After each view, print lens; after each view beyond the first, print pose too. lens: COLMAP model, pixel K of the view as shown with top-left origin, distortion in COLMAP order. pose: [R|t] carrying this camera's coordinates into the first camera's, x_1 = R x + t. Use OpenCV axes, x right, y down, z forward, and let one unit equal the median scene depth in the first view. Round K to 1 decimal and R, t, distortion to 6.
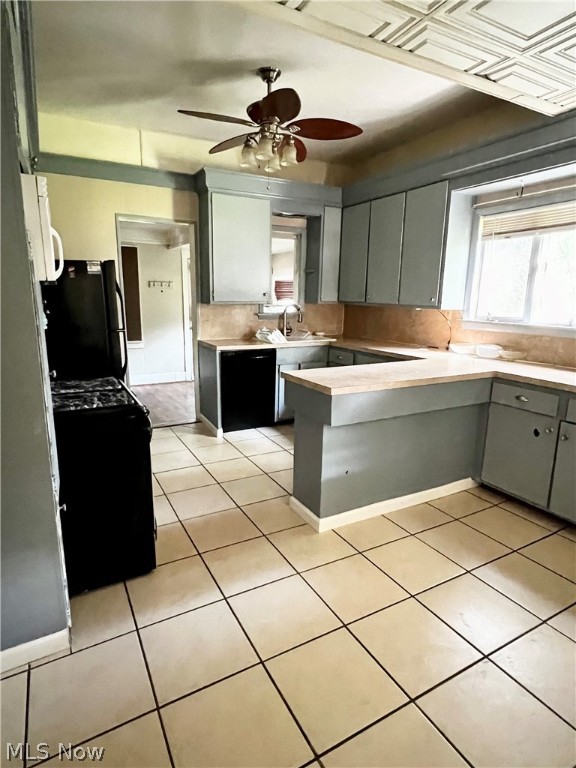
lens RADIAL K [[425.6, 0, 288.0], [0, 425.6, 384.0], [0, 0, 1]] dist [-0.000386, 0.000162]
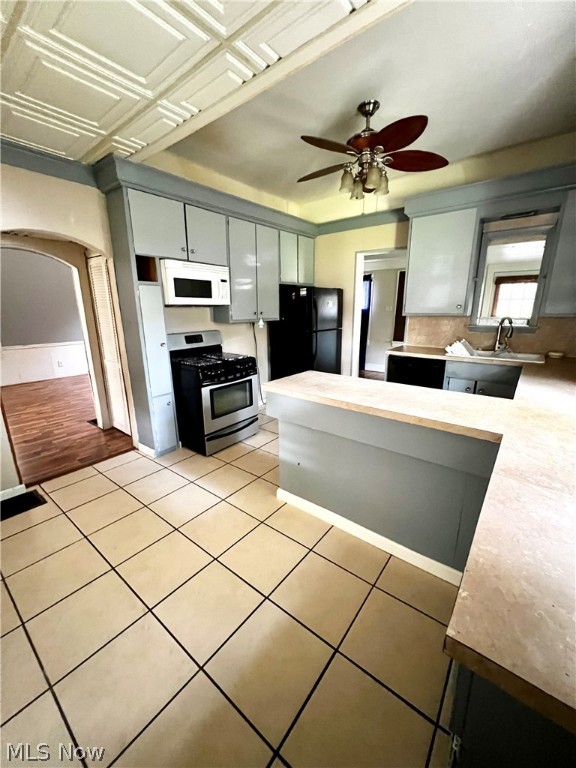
lens RADIAL K [[309.8, 0, 288.0], [0, 309.8, 384.0], [0, 0, 1]] dist [0.000217, 0.000013]
pose [[0.383745, 0.212237, -0.898719, 0.773897], [-0.176068, 0.972192, 0.154408, -0.118154], [0.906499, 0.098983, 0.410442, 0.562862]]
